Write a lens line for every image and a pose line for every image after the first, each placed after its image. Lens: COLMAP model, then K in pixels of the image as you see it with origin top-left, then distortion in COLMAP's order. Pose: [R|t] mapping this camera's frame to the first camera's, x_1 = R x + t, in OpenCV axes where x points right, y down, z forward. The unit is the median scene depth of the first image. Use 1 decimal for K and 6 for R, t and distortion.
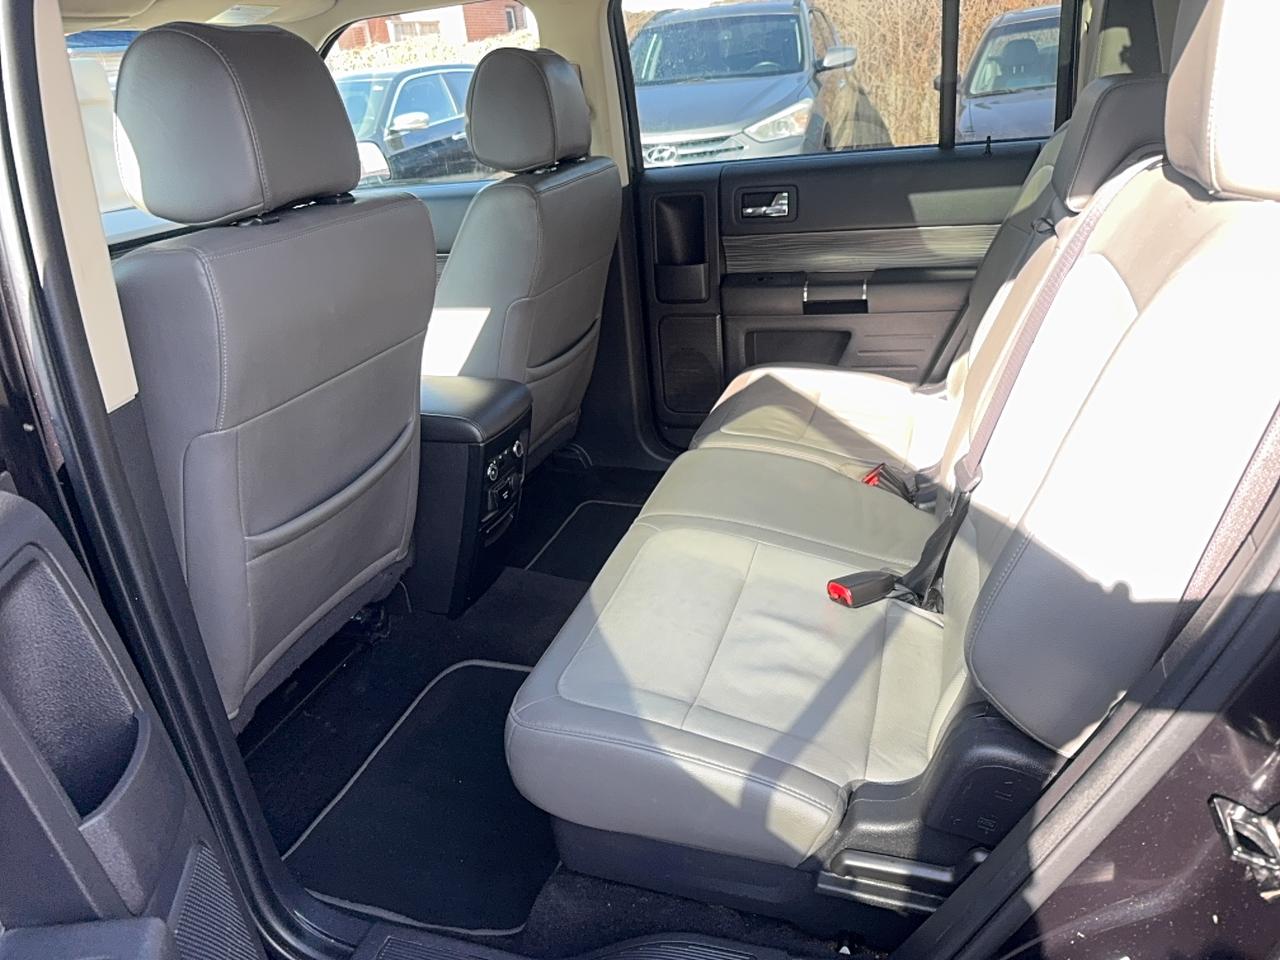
lens RADIAL K [[912.7, 0, 634.4], [0, 912.7, 486.0], [0, 0, 1]] dist [-0.008472, -0.002931]
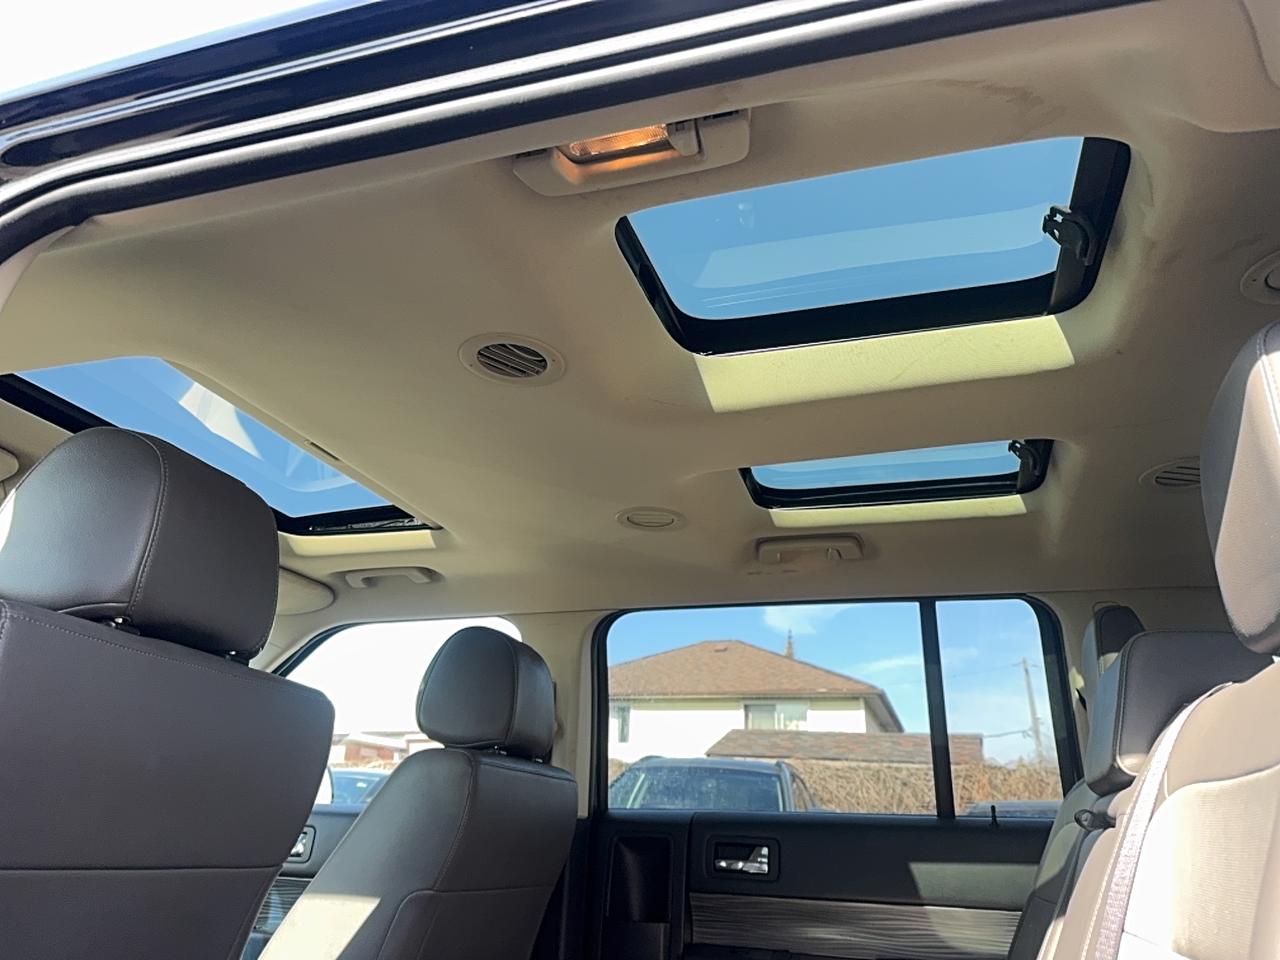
lens RADIAL K [[893.6, 0, 640.0], [0, 893.6, 480.0], [0, 0, 1]] dist [0.108937, -0.188664]
pose [[0.991376, 0.127388, -0.030744, 0.029650], [-0.109745, 0.678853, -0.726027, 0.076534], [-0.071616, 0.723140, 0.686979, 0.167065]]
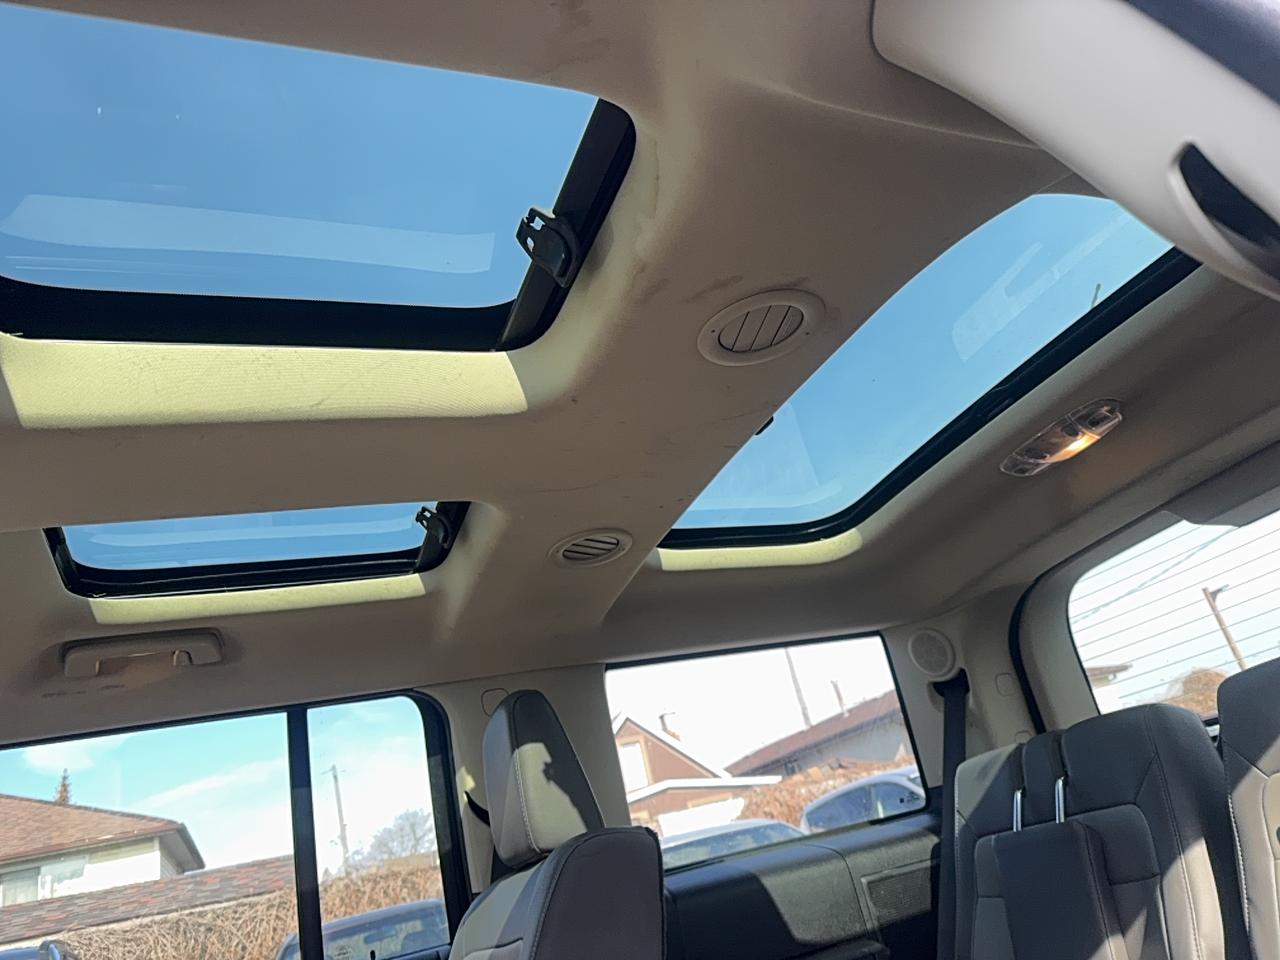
lens RADIAL K [[912.7, 0, 634.4], [0, 912.7, 486.0], [0, 0, 1]] dist [-0.008472, -0.002931]
pose [[0.768071, 0.186332, 0.612656, 0.022712], [0.400742, 0.606369, -0.686820, -0.015693], [-0.499472, 0.773044, 0.391063, 0.282235]]
